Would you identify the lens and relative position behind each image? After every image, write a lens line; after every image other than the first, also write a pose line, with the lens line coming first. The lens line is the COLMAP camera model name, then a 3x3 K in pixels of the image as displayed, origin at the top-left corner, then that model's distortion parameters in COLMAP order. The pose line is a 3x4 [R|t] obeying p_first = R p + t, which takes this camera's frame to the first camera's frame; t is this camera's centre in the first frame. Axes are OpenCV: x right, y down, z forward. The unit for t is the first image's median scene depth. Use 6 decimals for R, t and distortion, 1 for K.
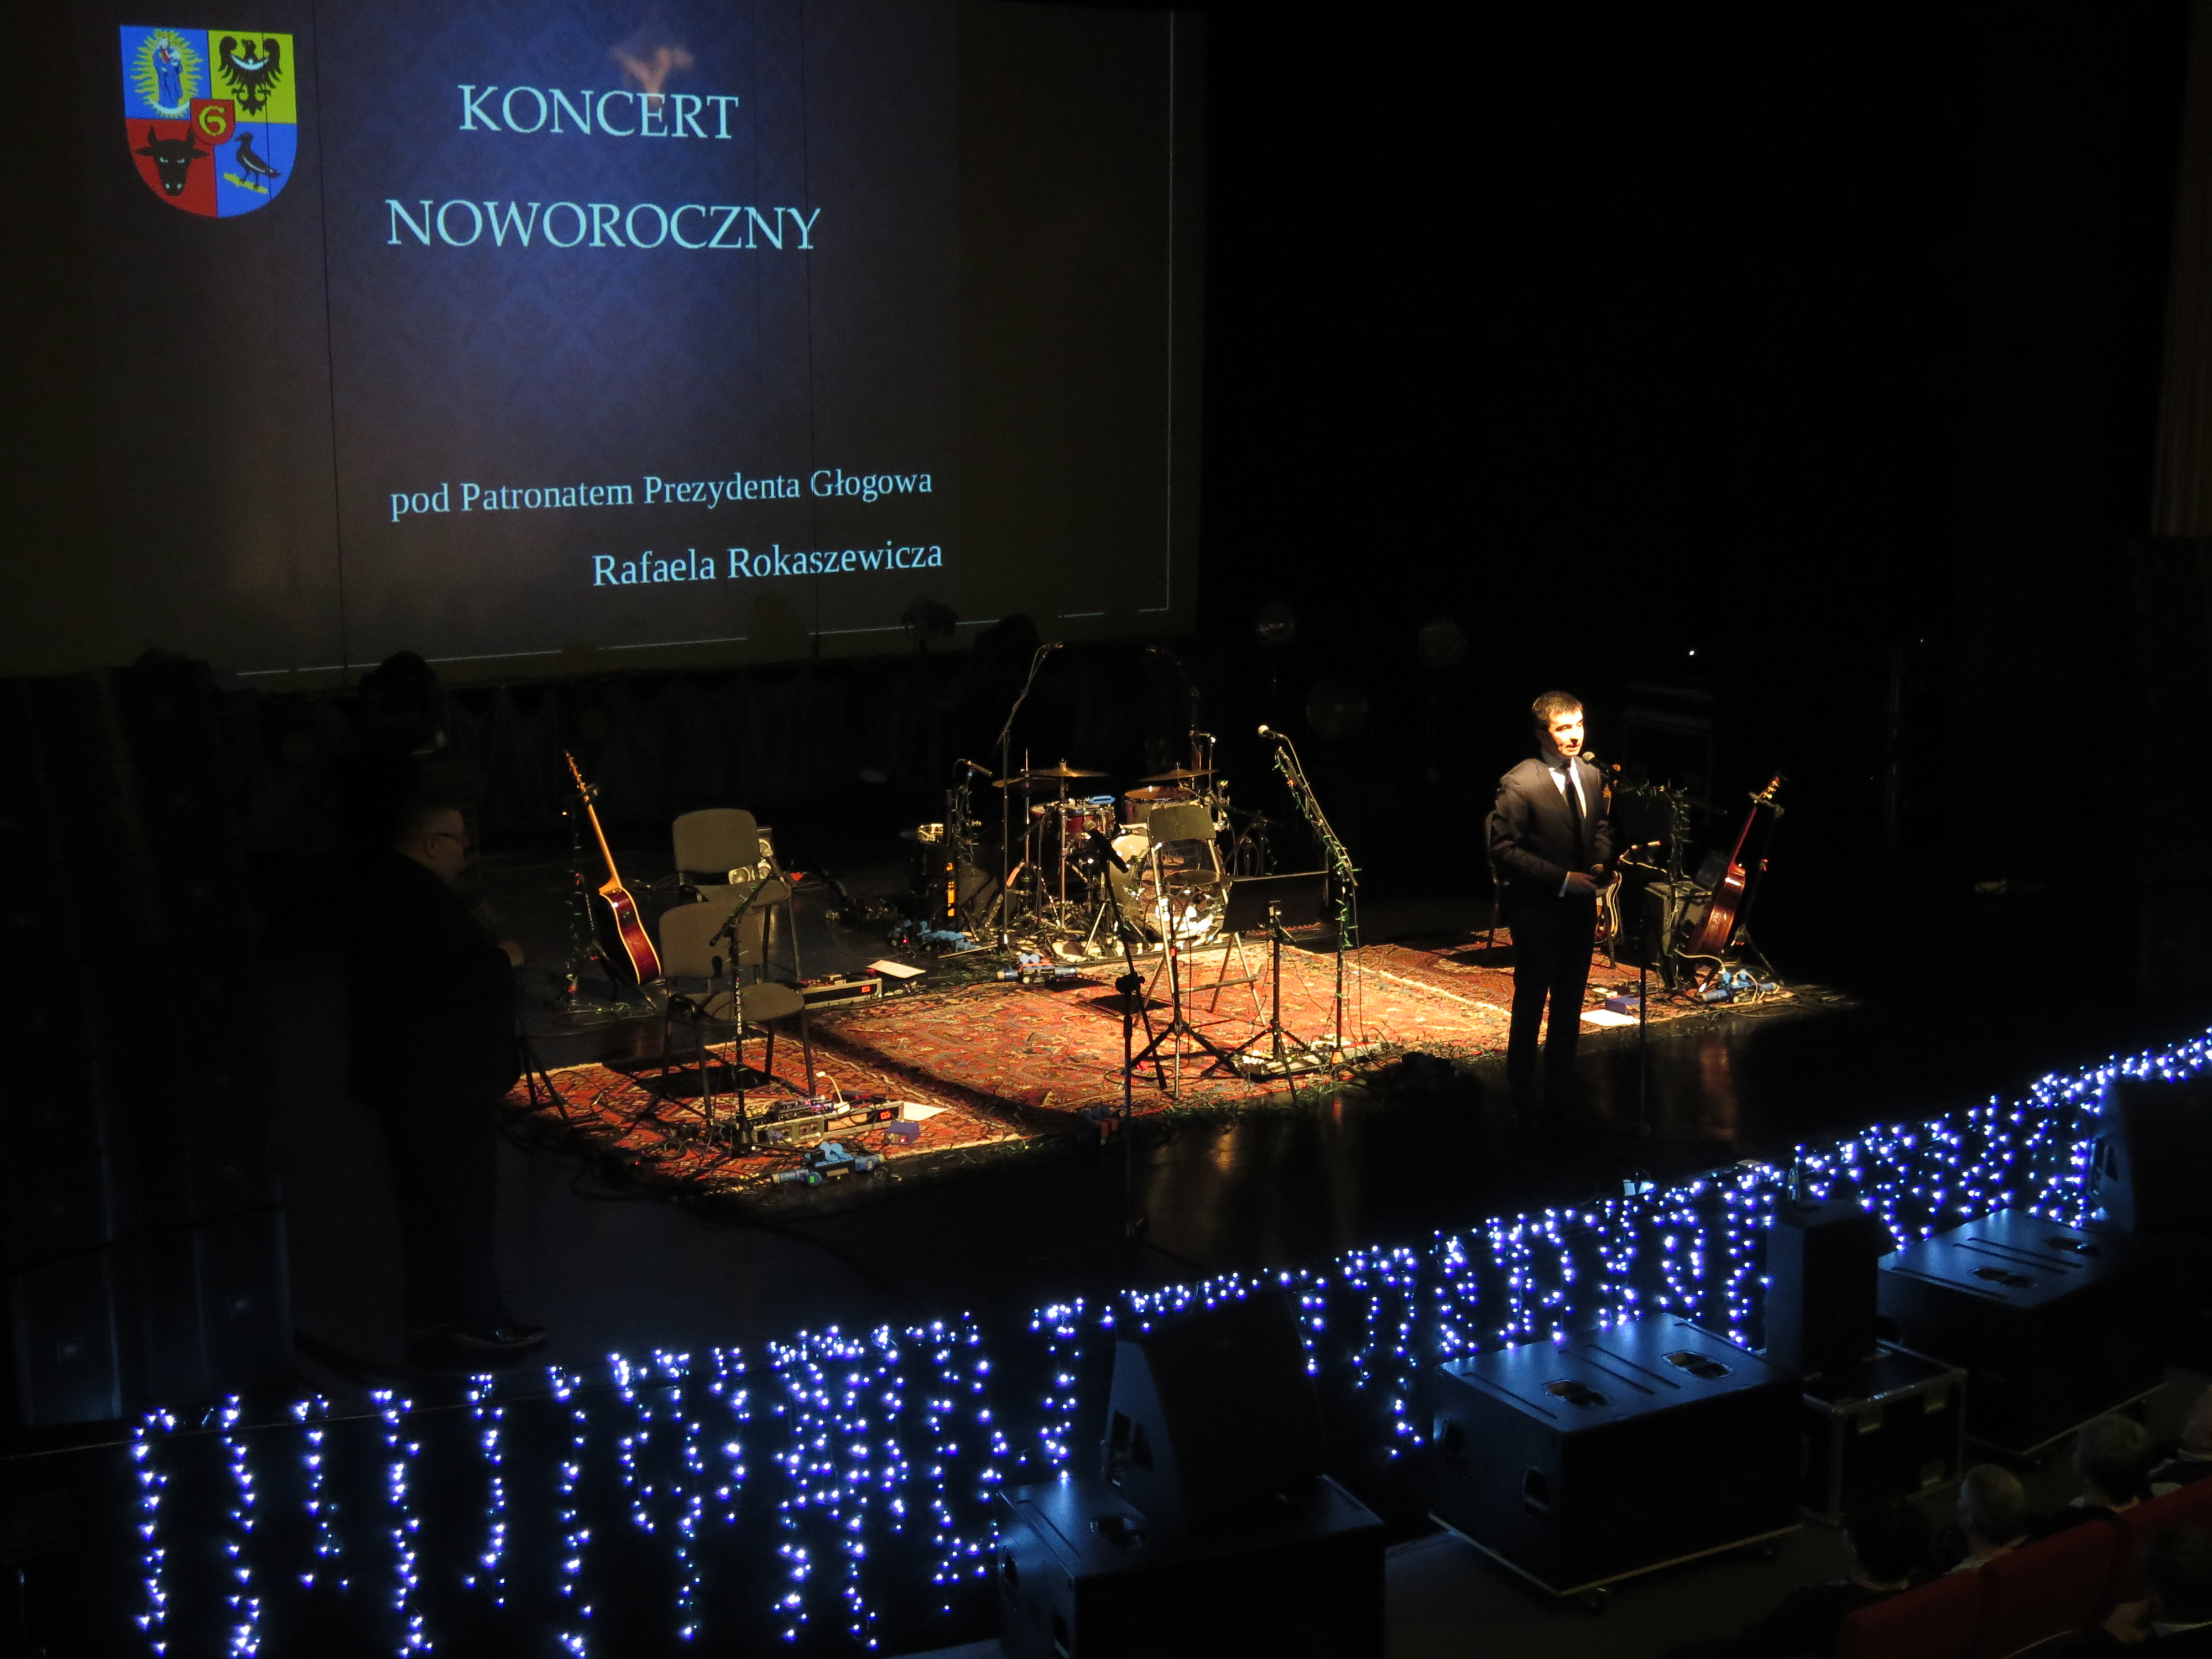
lens RADIAL K [[2689.4, 0, 1107.0], [0, 2689.4, 827.9], [0, 0, 1]] dist [-0.158824, 0.000000]
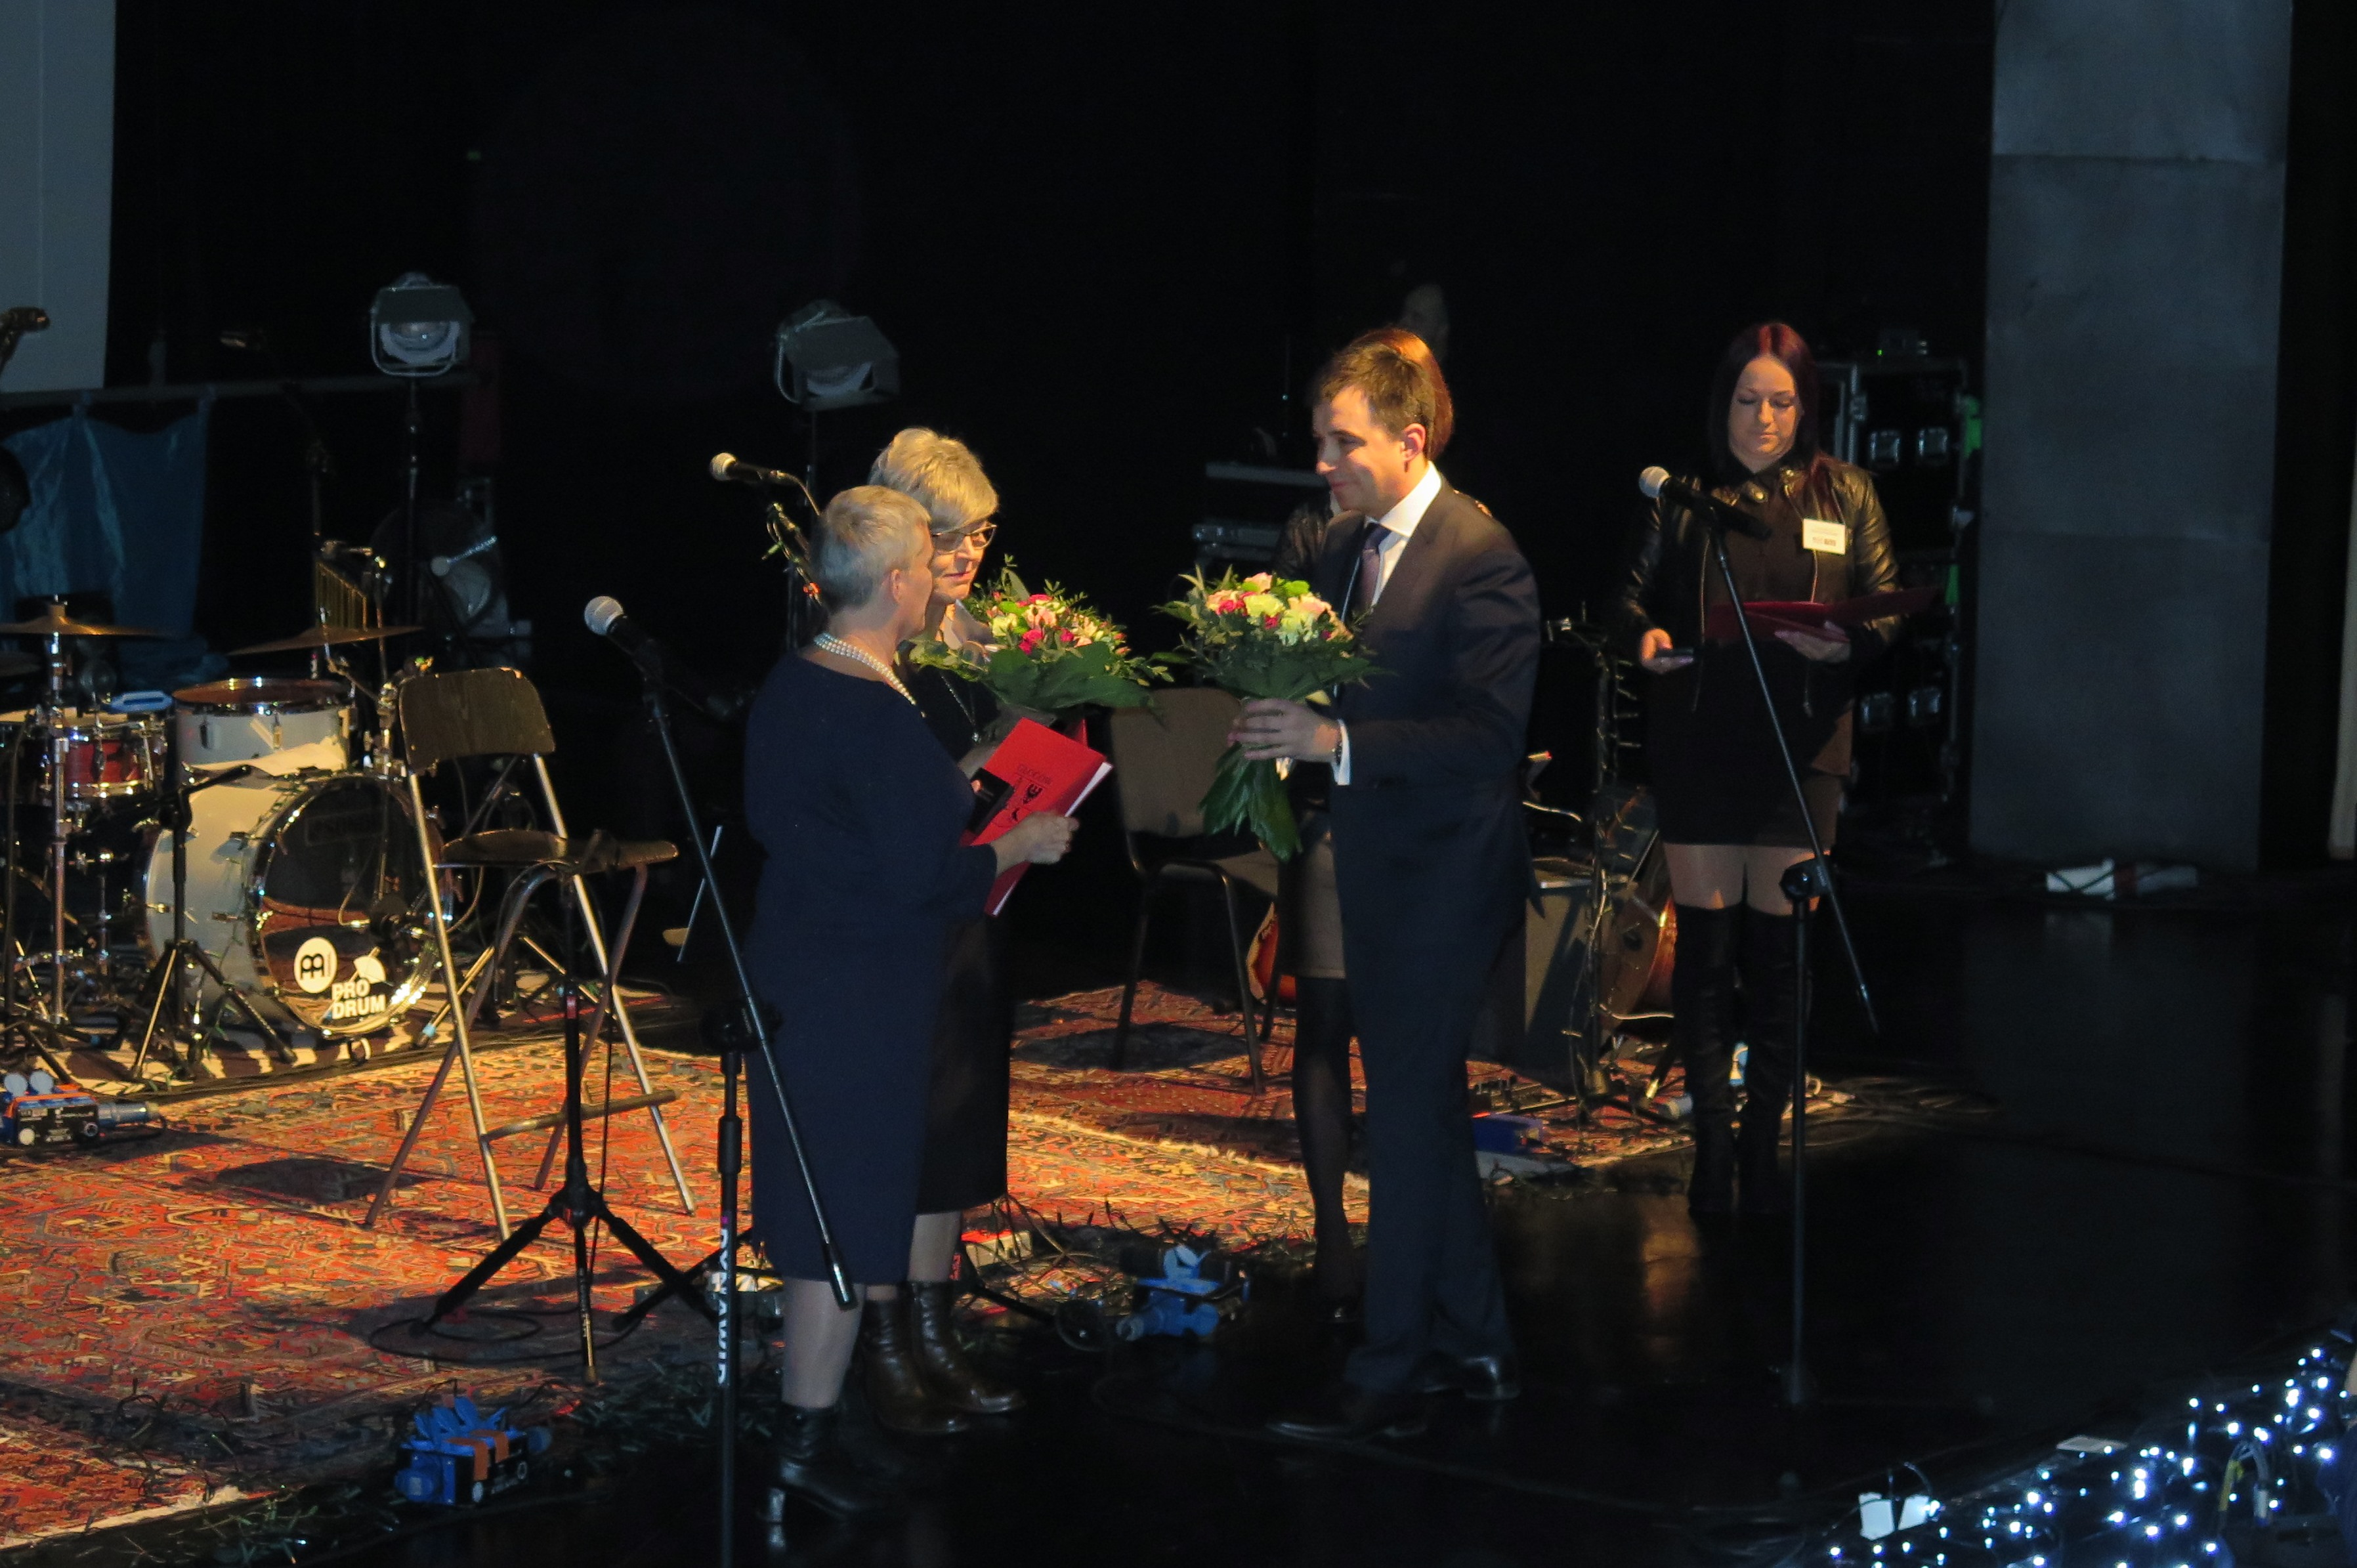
lens RADIAL K [[5406.7, 0, 1180.6], [0, 5406.7, 787.6], [0, 0, 1]] dist [-0.192756, 0.000000]
pose [[0.945041, -0.016780, 0.326522, -0.133570], [0.029422, 0.998995, -0.033814, 0.038975], [-0.325626, 0.041562, 0.944585, 0.205199]]
